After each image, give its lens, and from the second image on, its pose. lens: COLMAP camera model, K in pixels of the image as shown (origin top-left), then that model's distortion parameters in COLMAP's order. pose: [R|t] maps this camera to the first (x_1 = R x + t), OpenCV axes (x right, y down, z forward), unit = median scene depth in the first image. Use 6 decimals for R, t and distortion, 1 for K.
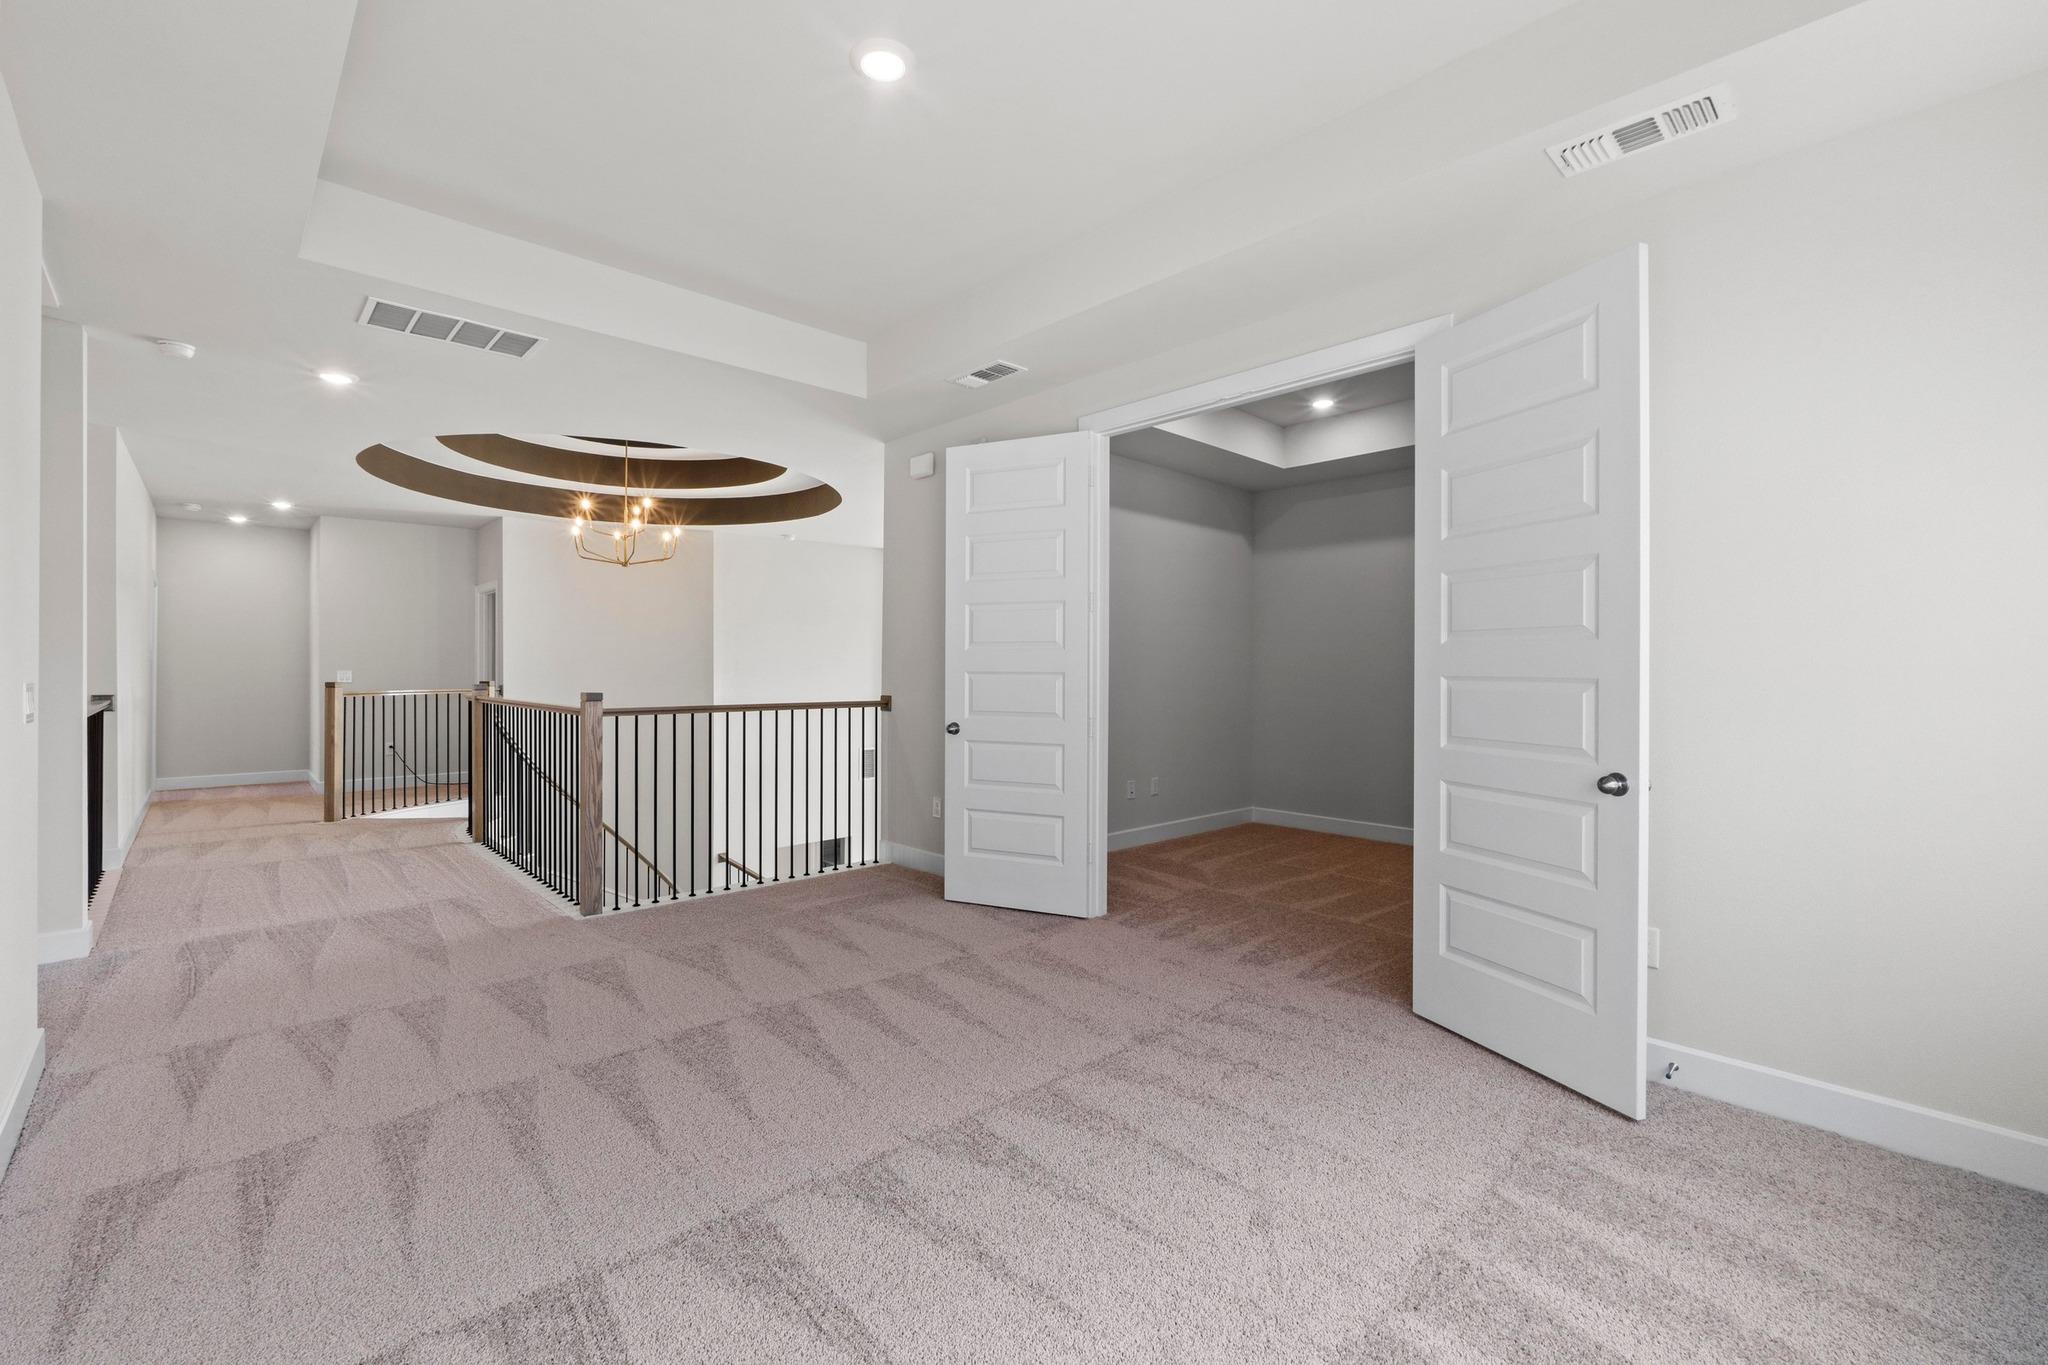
lens RADIAL K [[868.2, 0, 1016.6], [0, 868.2, 665.0], [0, 0, 1]] dist [-0.001976, -0.000166]
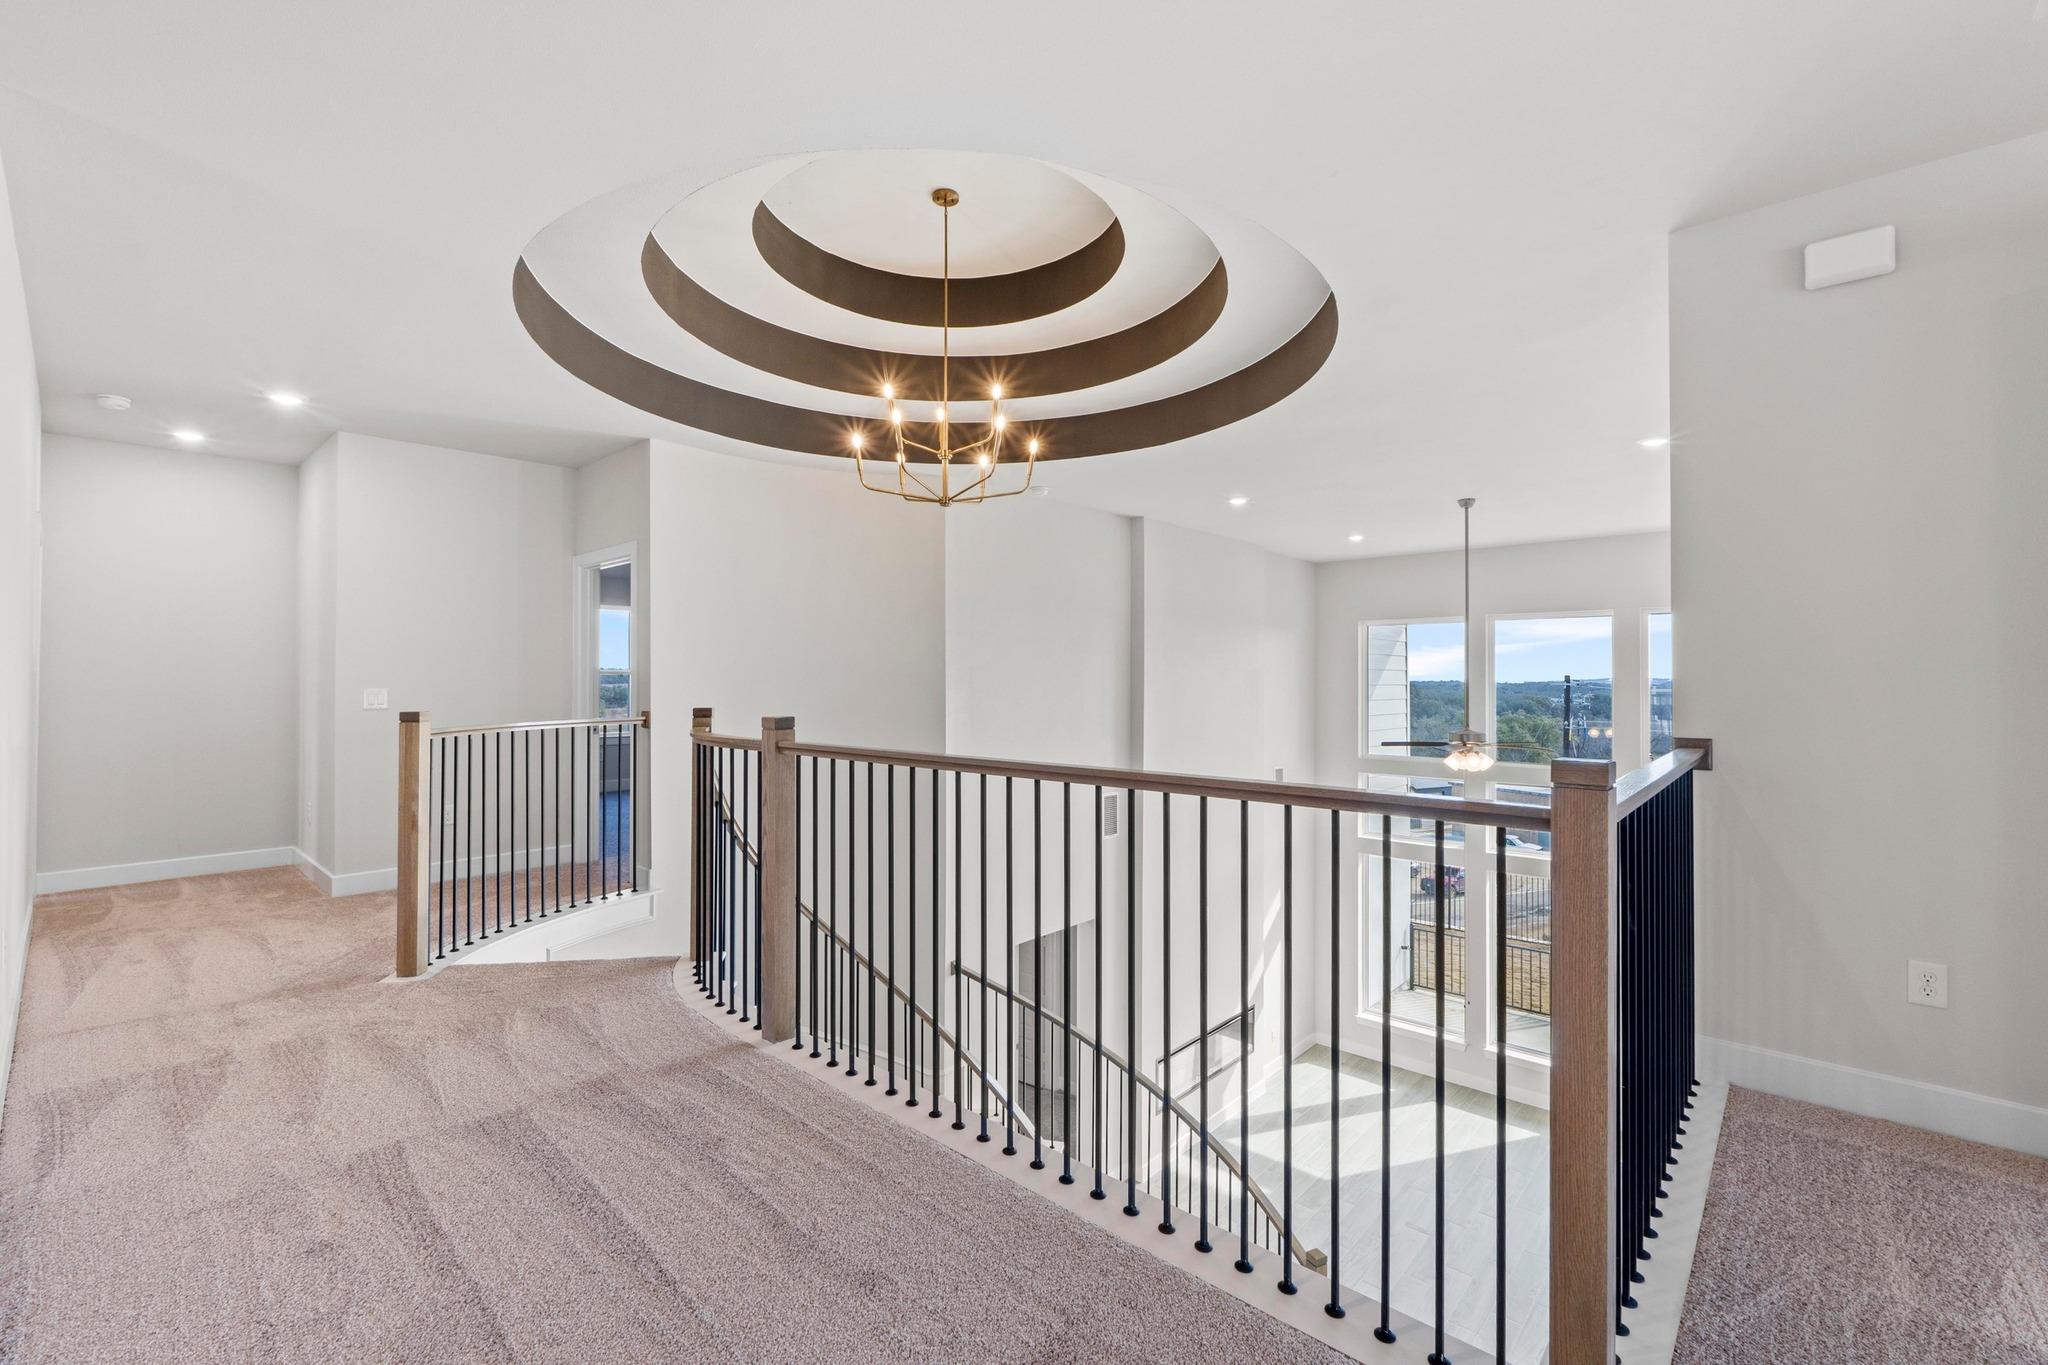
lens RADIAL K [[868.2, 0, 1016.6], [0, 868.2, 665.0], [0, 0, 1]] dist [-0.001976, -0.000166]
pose [[0.996747, 0.000329, 0.080599, -0.404406], [0.000747, 0.999911, -0.013317, -0.001235], [-0.080596, 0.013334, 0.996658, 0.385345]]
